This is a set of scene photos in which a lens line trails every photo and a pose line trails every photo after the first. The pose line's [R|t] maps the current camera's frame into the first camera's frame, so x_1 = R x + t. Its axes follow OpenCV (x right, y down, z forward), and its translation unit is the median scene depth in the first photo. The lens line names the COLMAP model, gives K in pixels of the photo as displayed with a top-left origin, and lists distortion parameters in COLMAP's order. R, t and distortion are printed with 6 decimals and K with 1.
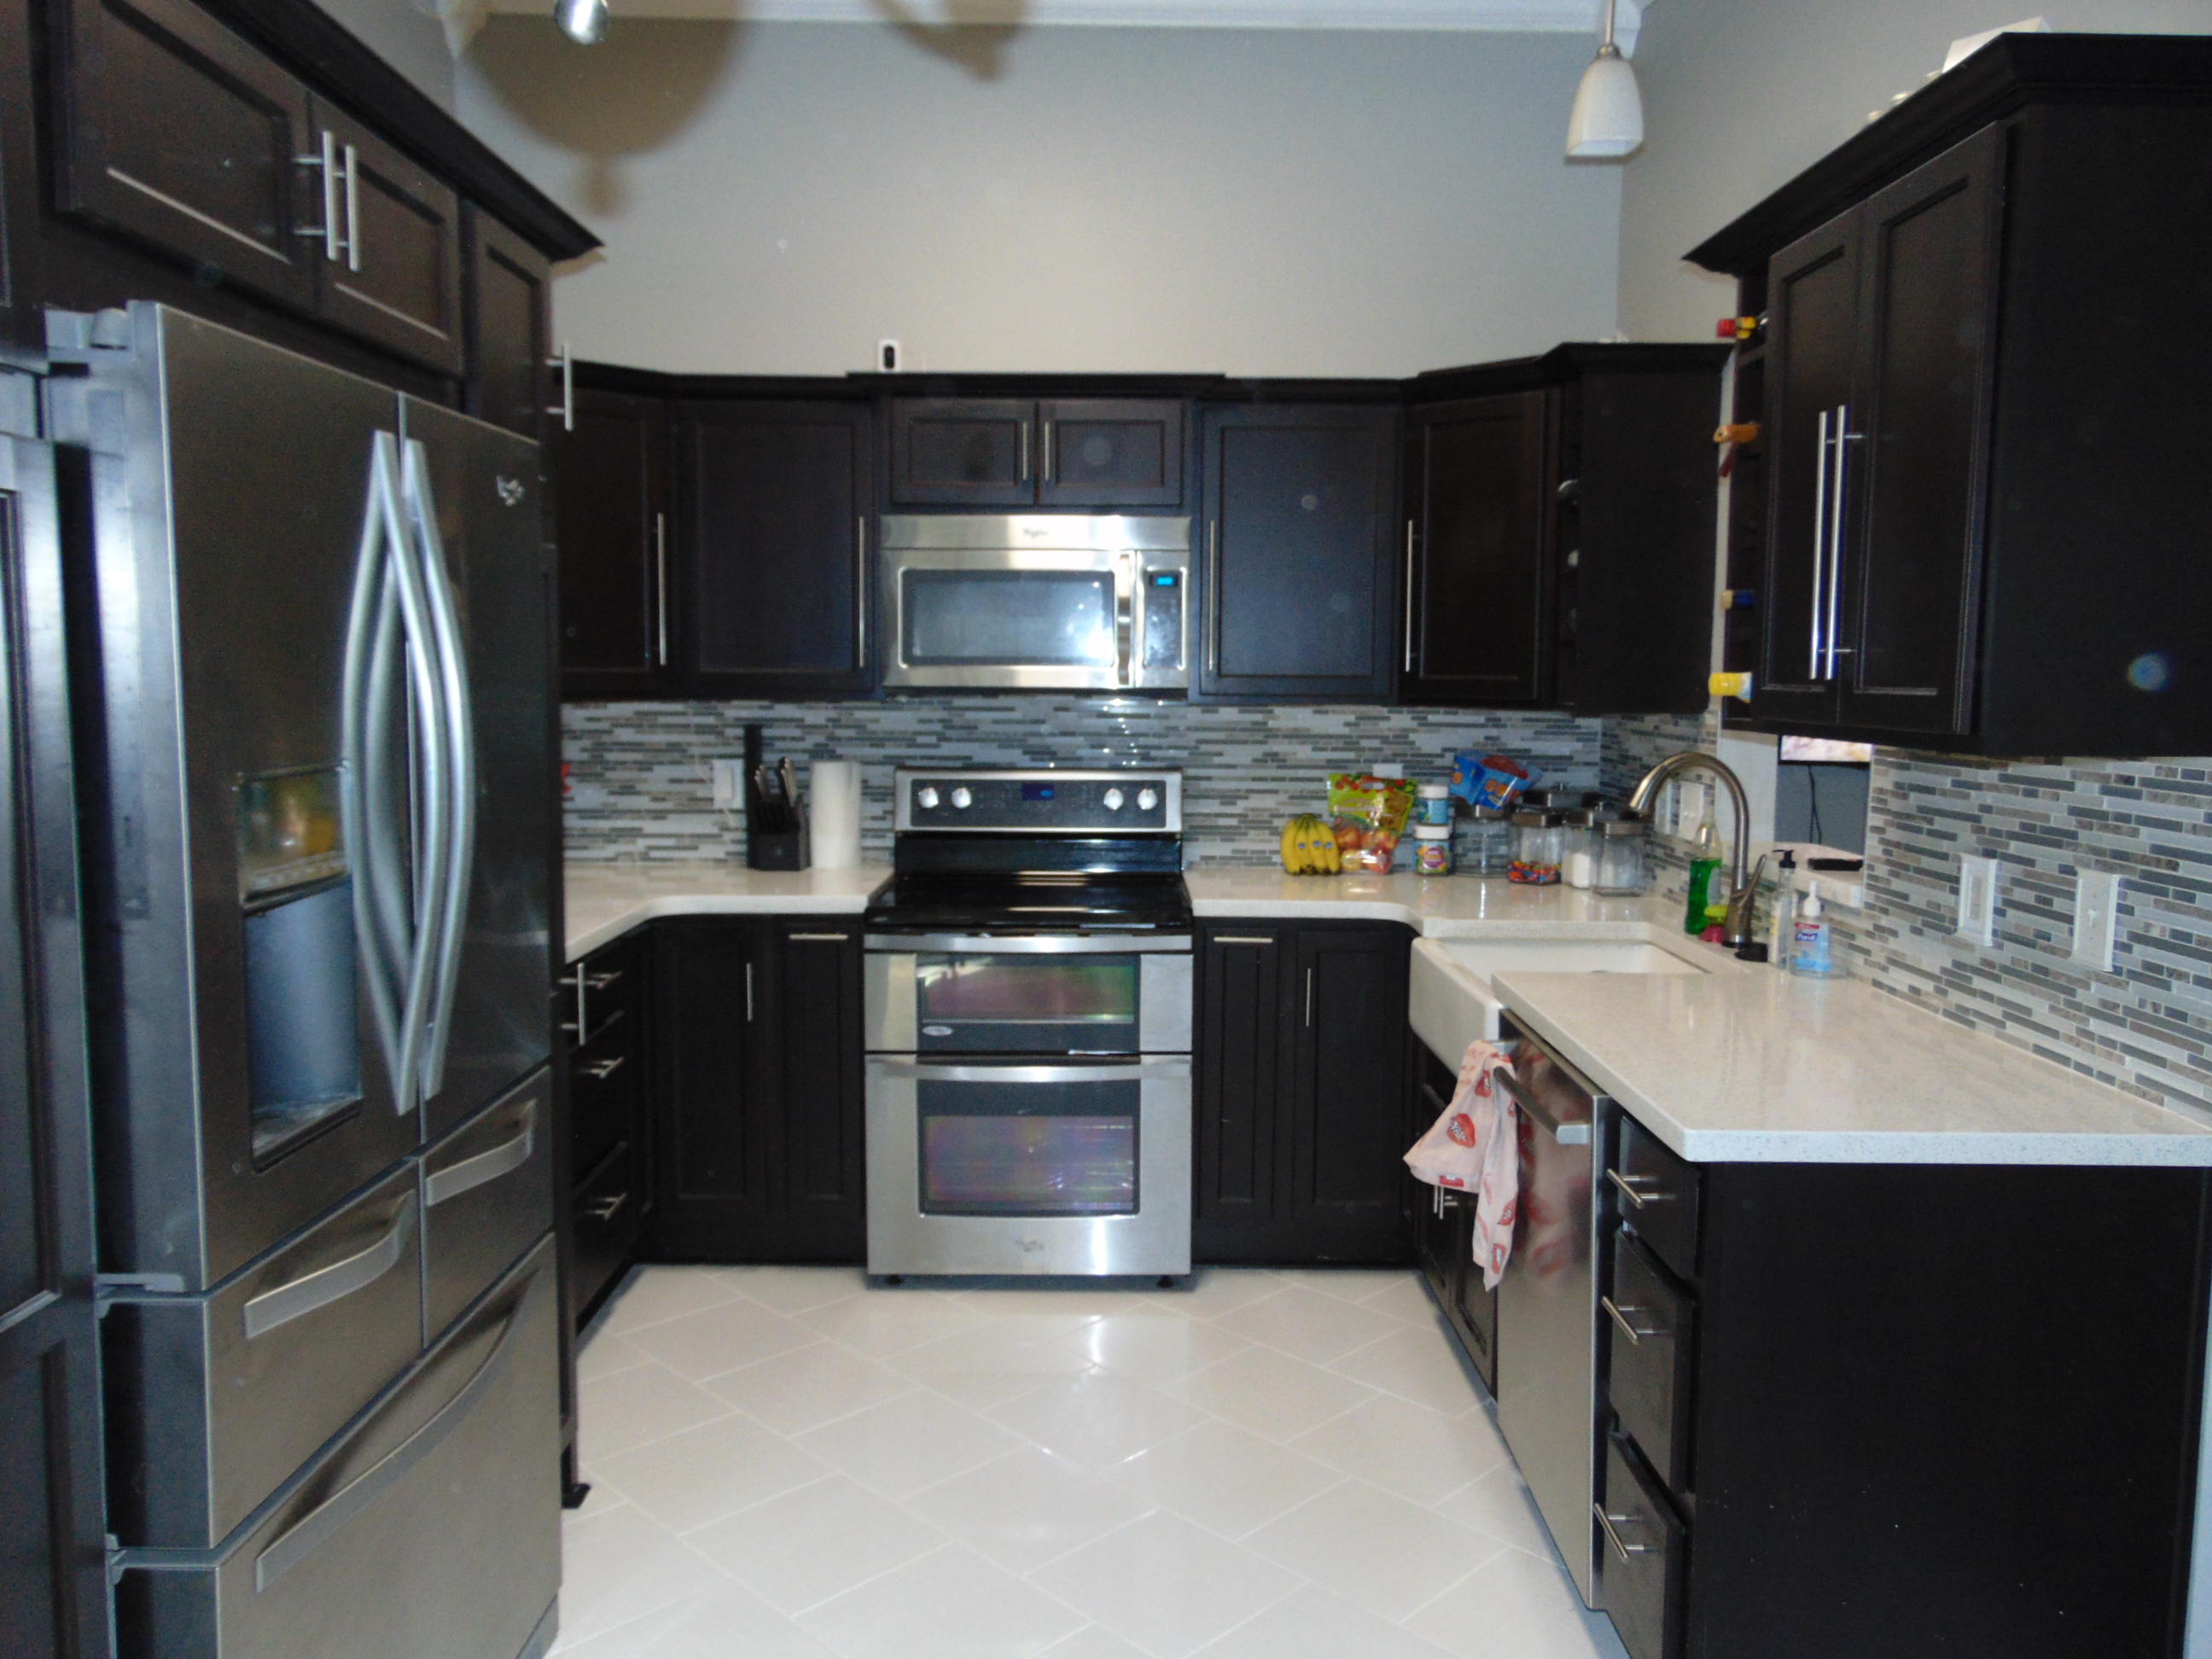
lens RADIAL K [[1663.6, 0, 1117.5], [0, 1663.6, 826.2], [0, 0, 1]] dist [-0.047064, 0.103376]
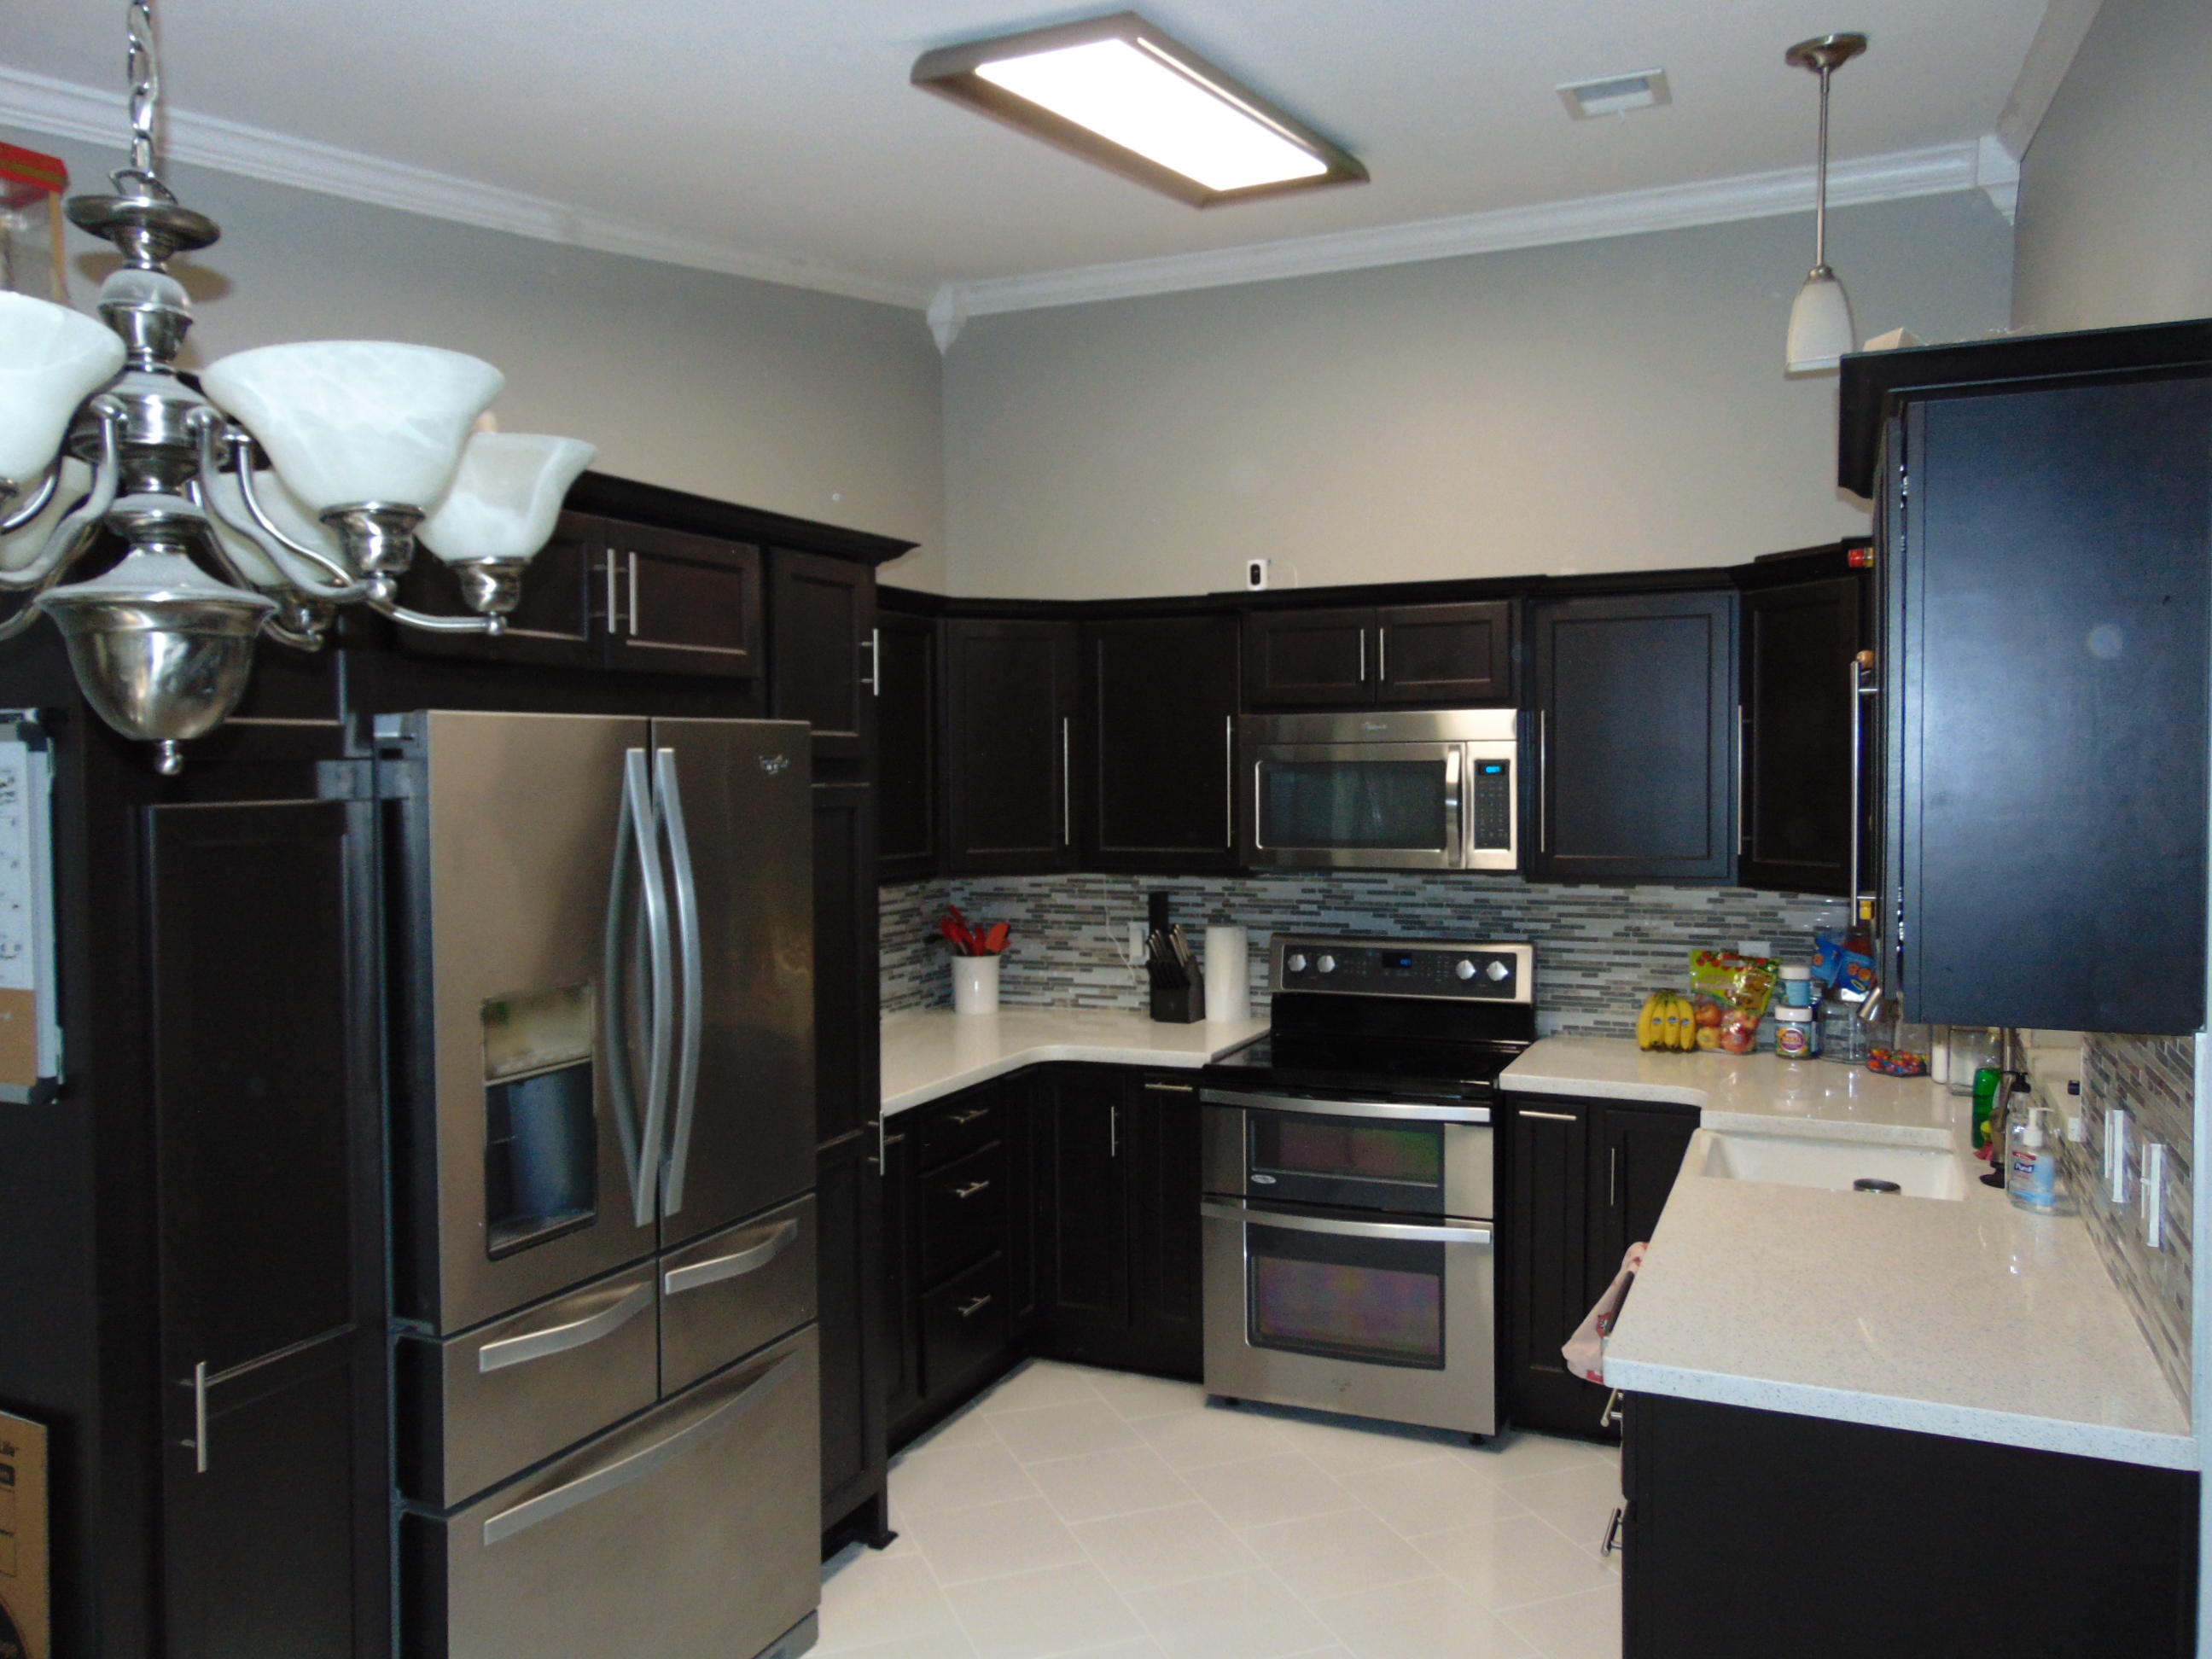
lens RADIAL K [[1663.6, 0, 1117.5], [0, 1663.6, 826.2], [0, 0, 1]] dist [-0.047064, 0.103376]
pose [[0.913387, 0.000202, -0.407092, 0.219520], [-0.025271, 0.998099, -0.056205, -0.041216], [0.406307, 0.061624, 0.911656, -0.059172]]
